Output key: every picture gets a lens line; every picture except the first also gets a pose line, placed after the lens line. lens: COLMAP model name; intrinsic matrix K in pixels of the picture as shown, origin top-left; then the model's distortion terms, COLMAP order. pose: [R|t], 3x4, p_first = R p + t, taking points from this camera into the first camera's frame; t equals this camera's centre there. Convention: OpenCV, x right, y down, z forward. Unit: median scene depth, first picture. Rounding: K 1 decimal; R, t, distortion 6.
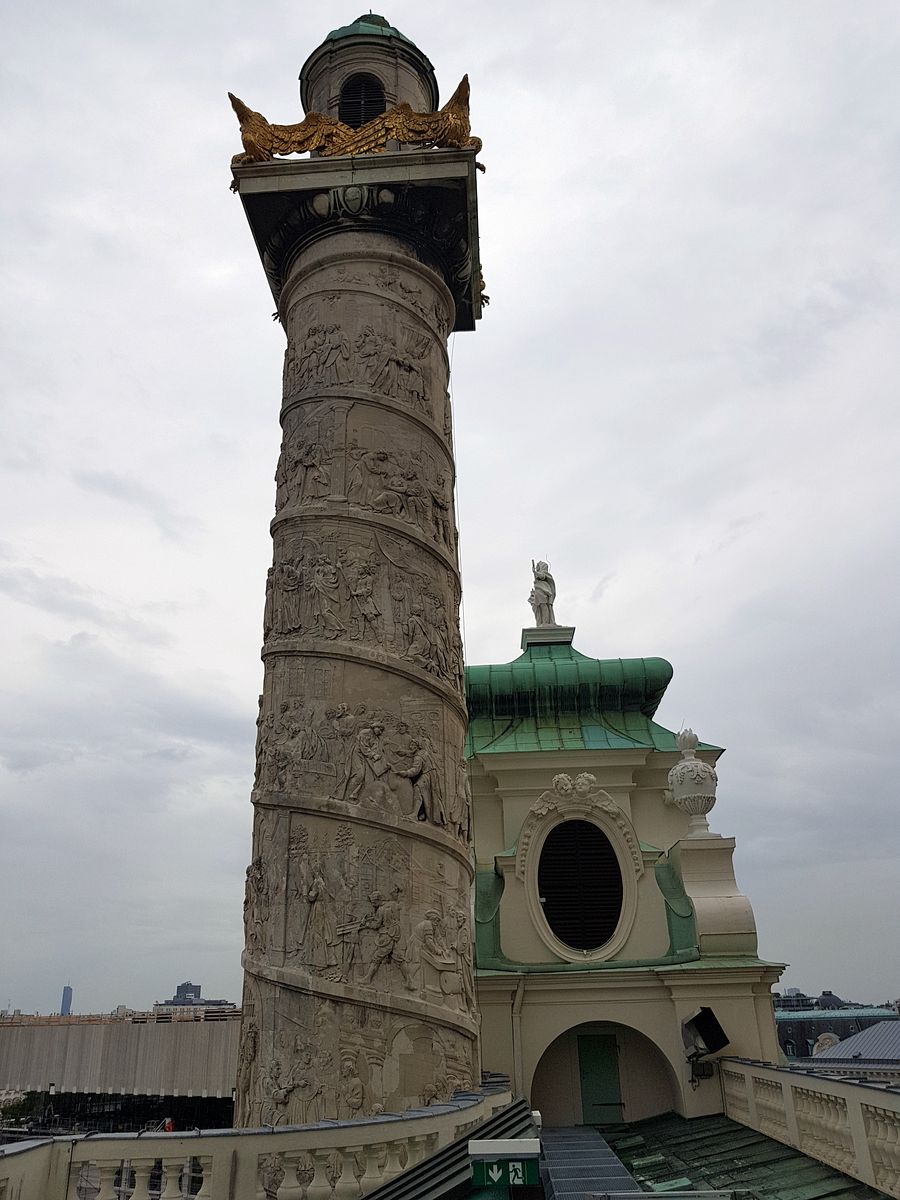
lens RADIAL K [[921.0, 0, 450.0], [0, 921.0, 600.0], [0, 0, 1]] dist [-0.009935, -0.001833]
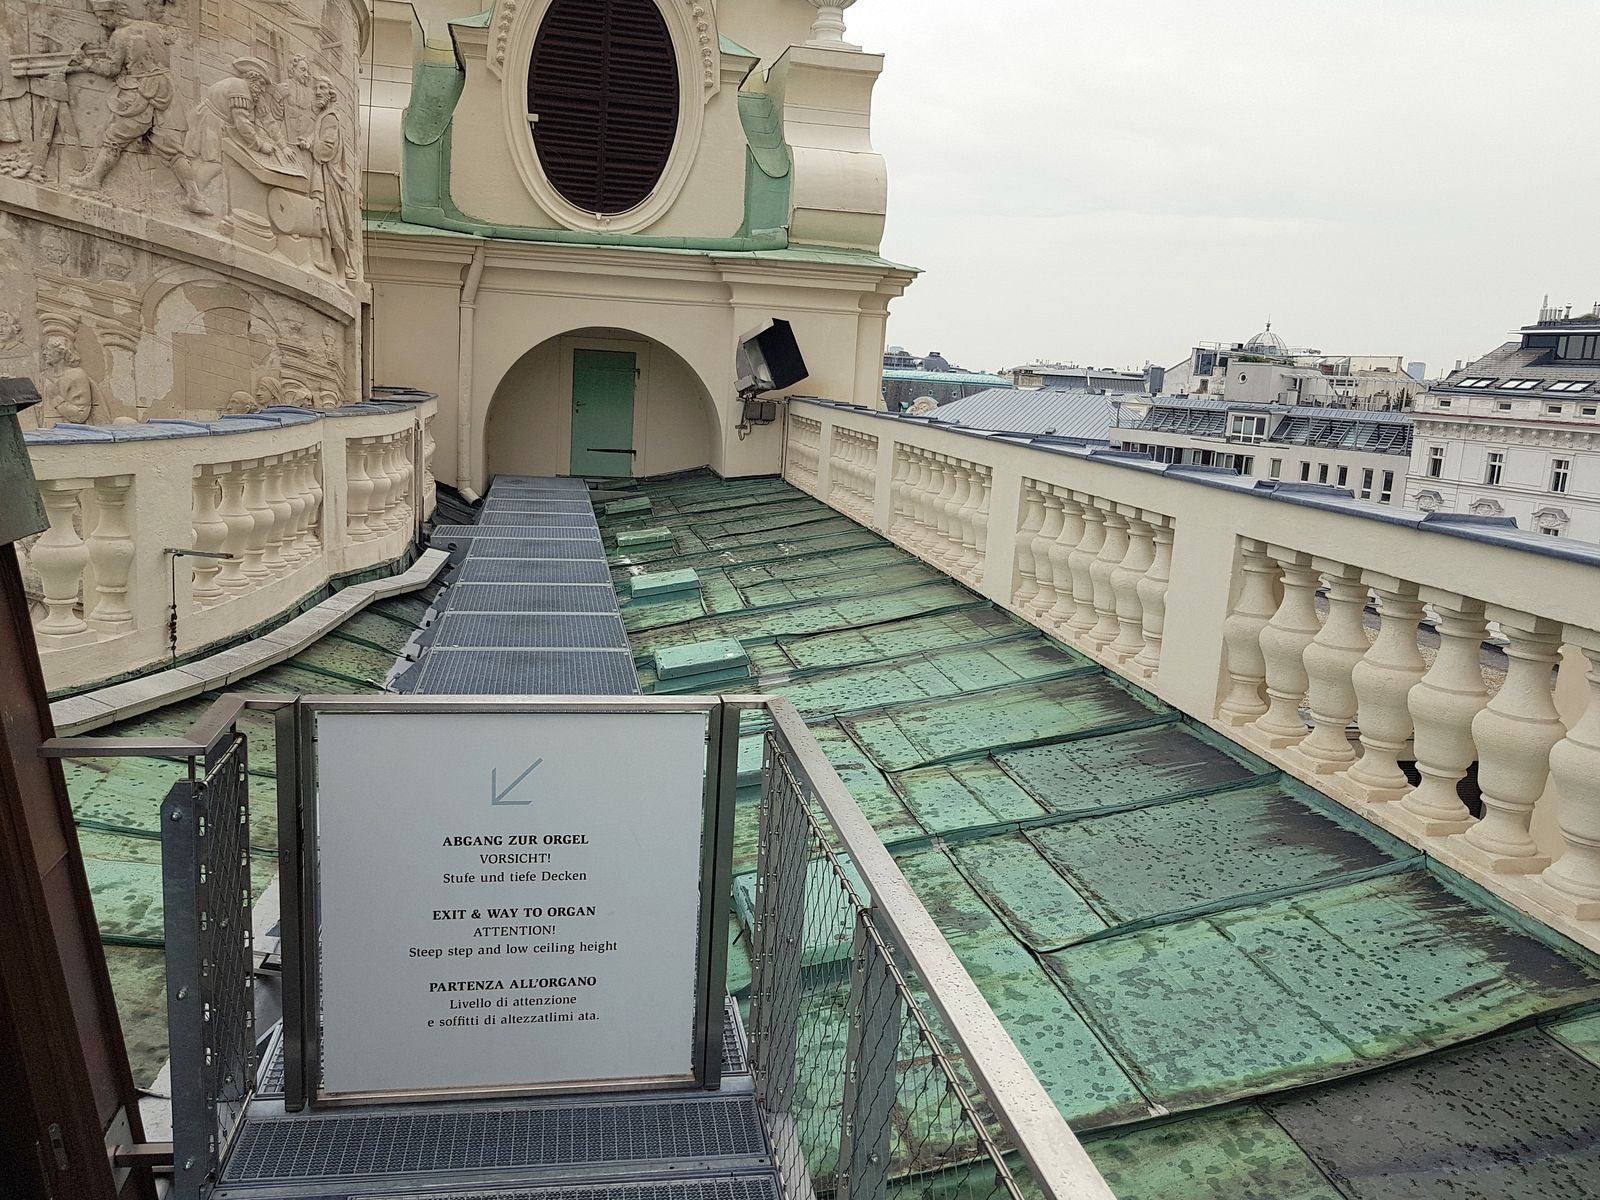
lens RADIAL K [[1228.0, 0, 795.0], [0, 1228.0, 637.5], [0, 0, 1]] dist [-0.009935, -0.001833]
pose [[0.964841, 0.026137, 0.261530, 0.094499], [-0.179515, 0.792330, 0.583084, 0.159504], [-0.191978, -0.609532, 0.769165, 0.289693]]
